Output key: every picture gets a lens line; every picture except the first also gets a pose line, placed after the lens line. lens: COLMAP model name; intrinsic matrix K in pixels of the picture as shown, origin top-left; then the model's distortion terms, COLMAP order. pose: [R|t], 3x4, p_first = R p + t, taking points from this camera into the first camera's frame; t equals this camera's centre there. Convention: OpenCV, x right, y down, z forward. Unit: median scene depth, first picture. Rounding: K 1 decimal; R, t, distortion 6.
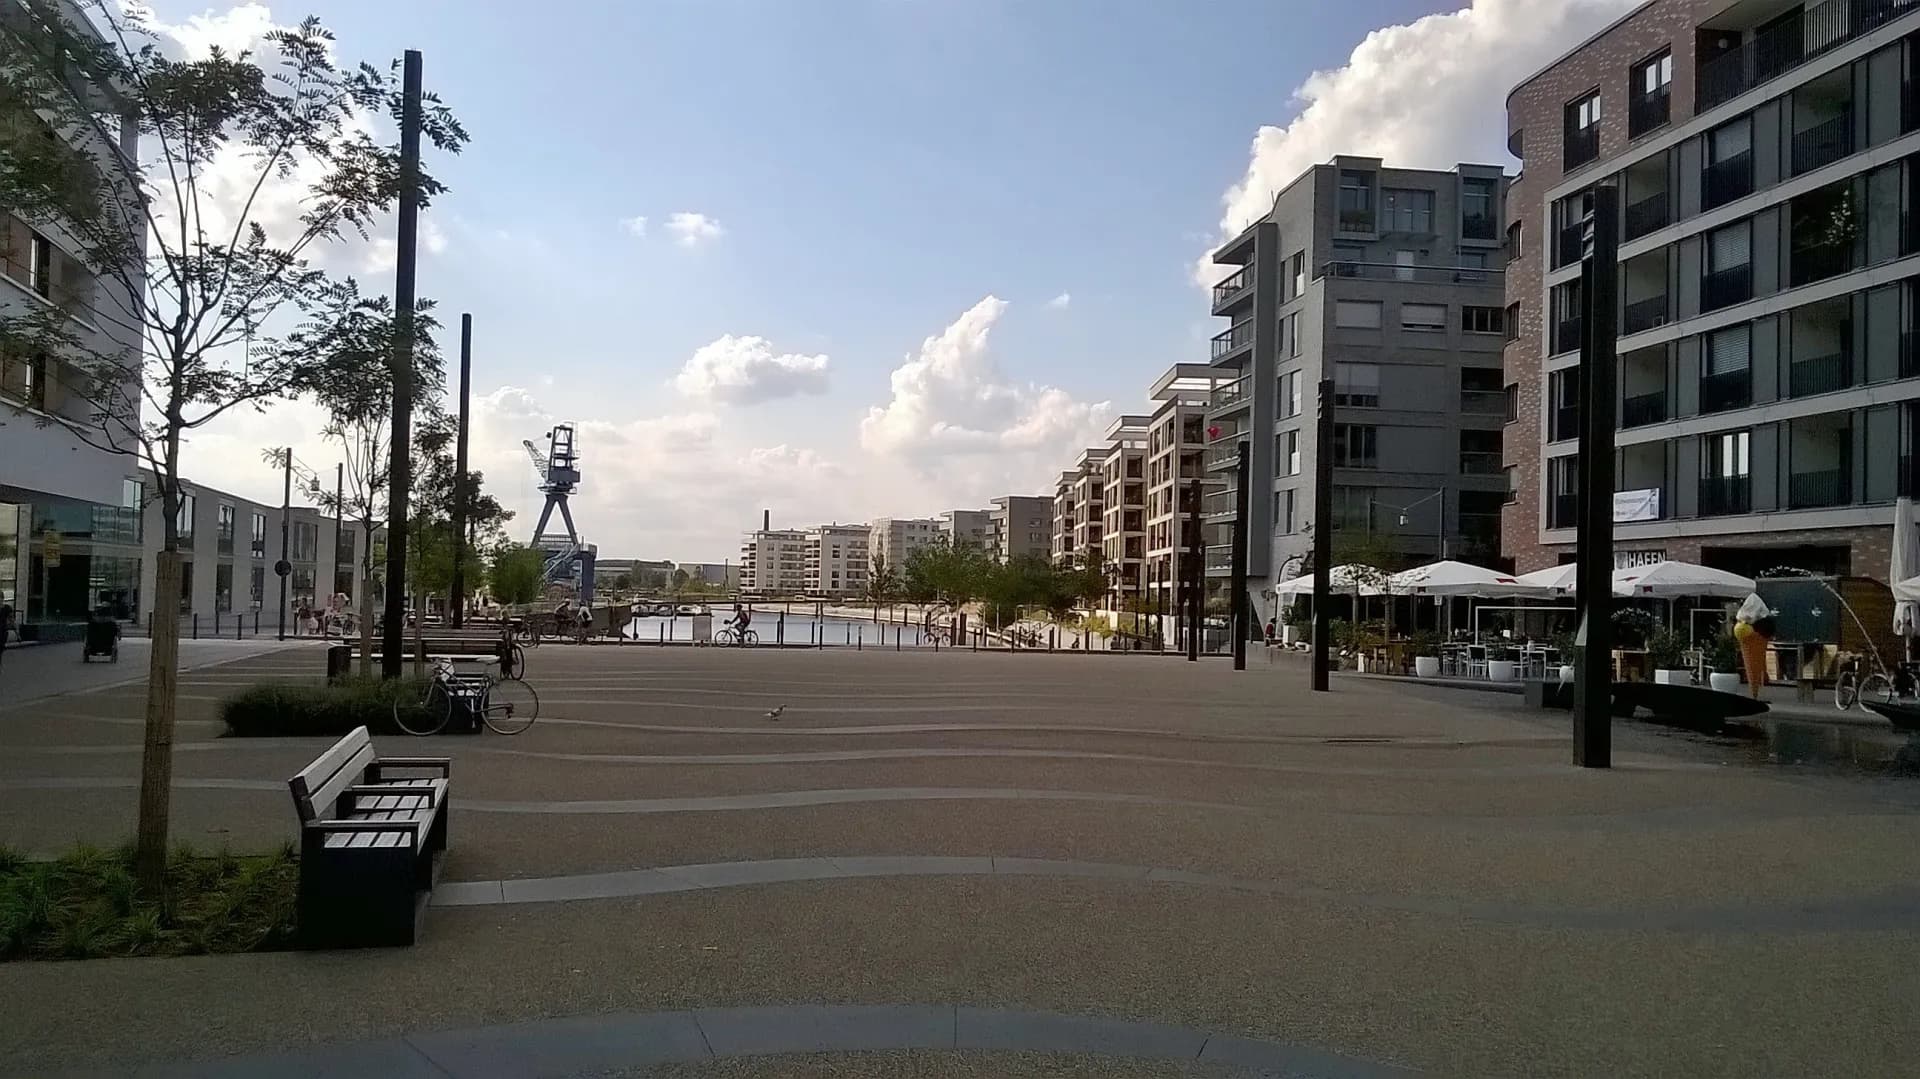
lens RADIAL K [[1606.5, 0, 947.2], [0, 1606.5, 547.8], [0, 0, 1]] dist [0.076169, -0.137822]
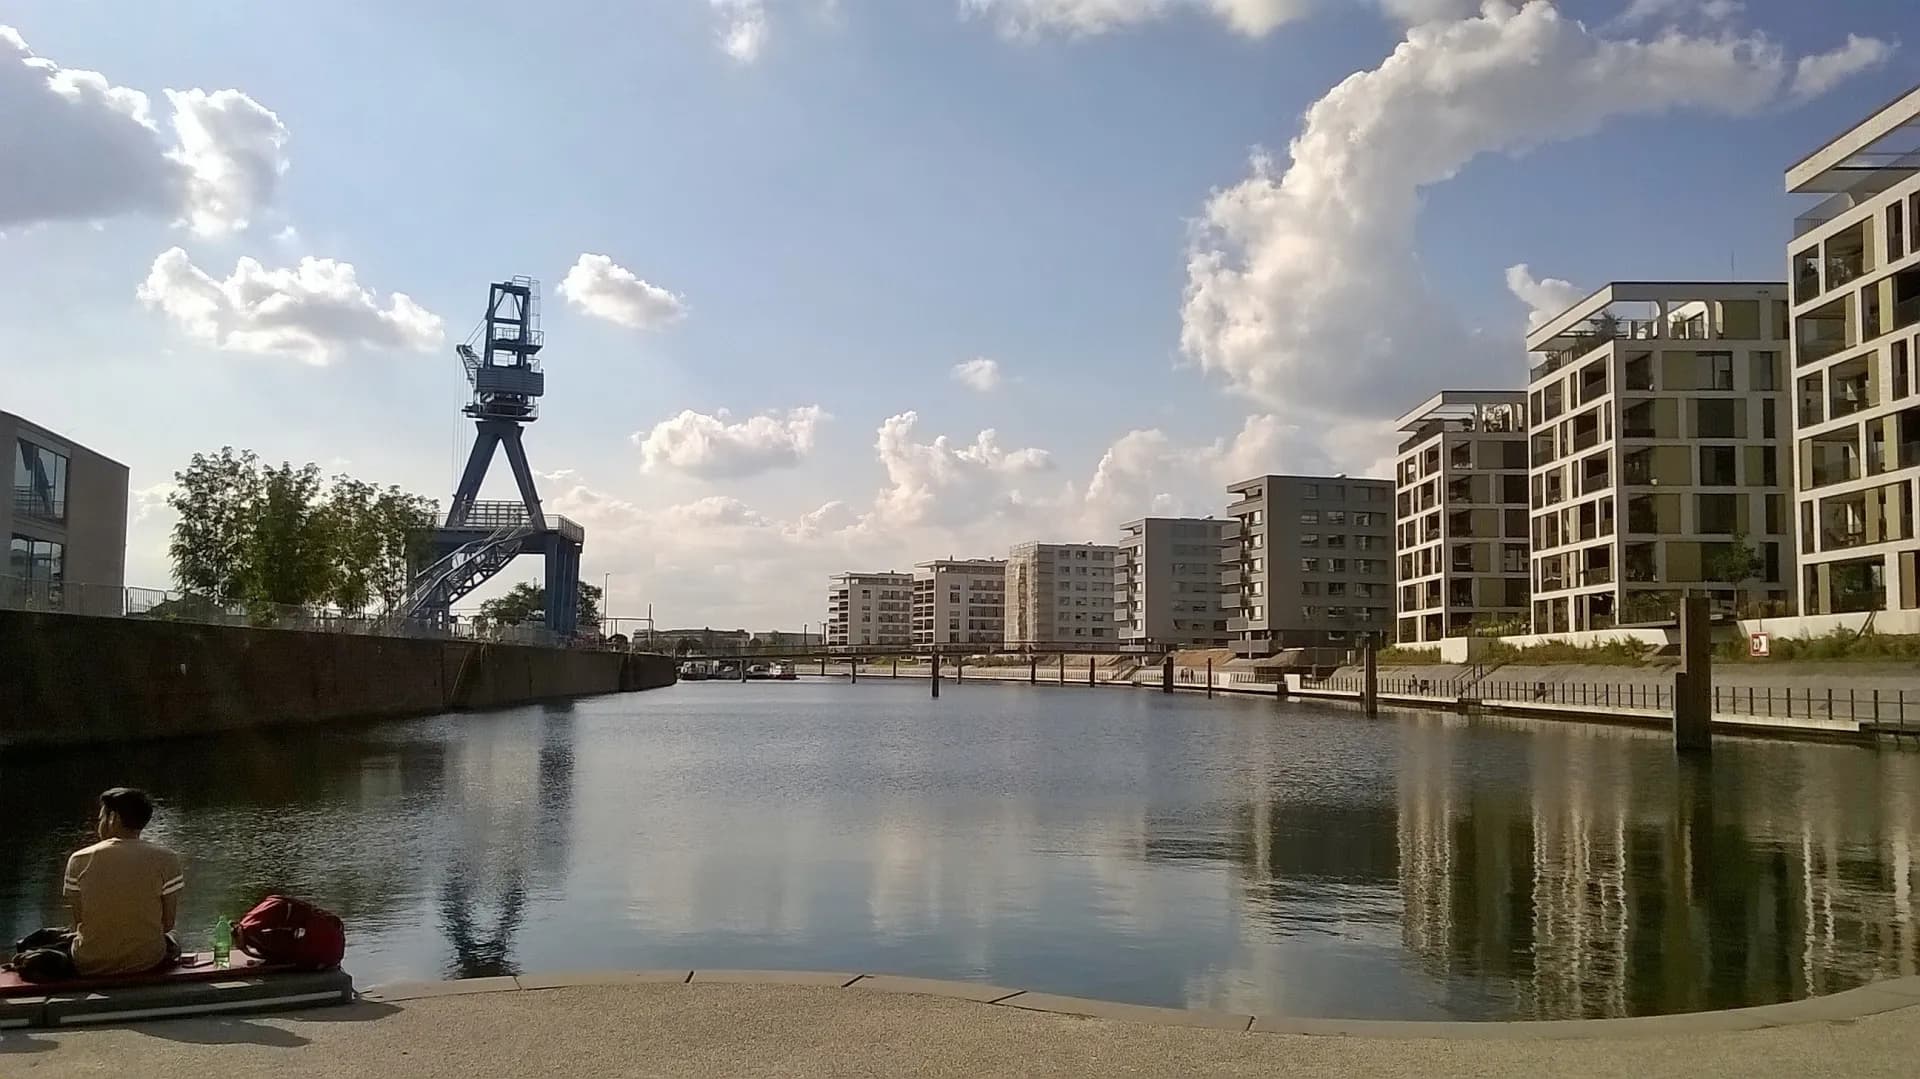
lens RADIAL K [[1606.5, 0, 960.9], [0, 1606.5, 544.6], [0, 0, 1]] dist [0.076169, -0.137822]
pose [[0.999167, -0.018050, -0.036612, -0.045239], [0.016348, 0.998796, -0.046262, 0.016830], [0.037402, 0.045625, 0.998258, 0.281890]]
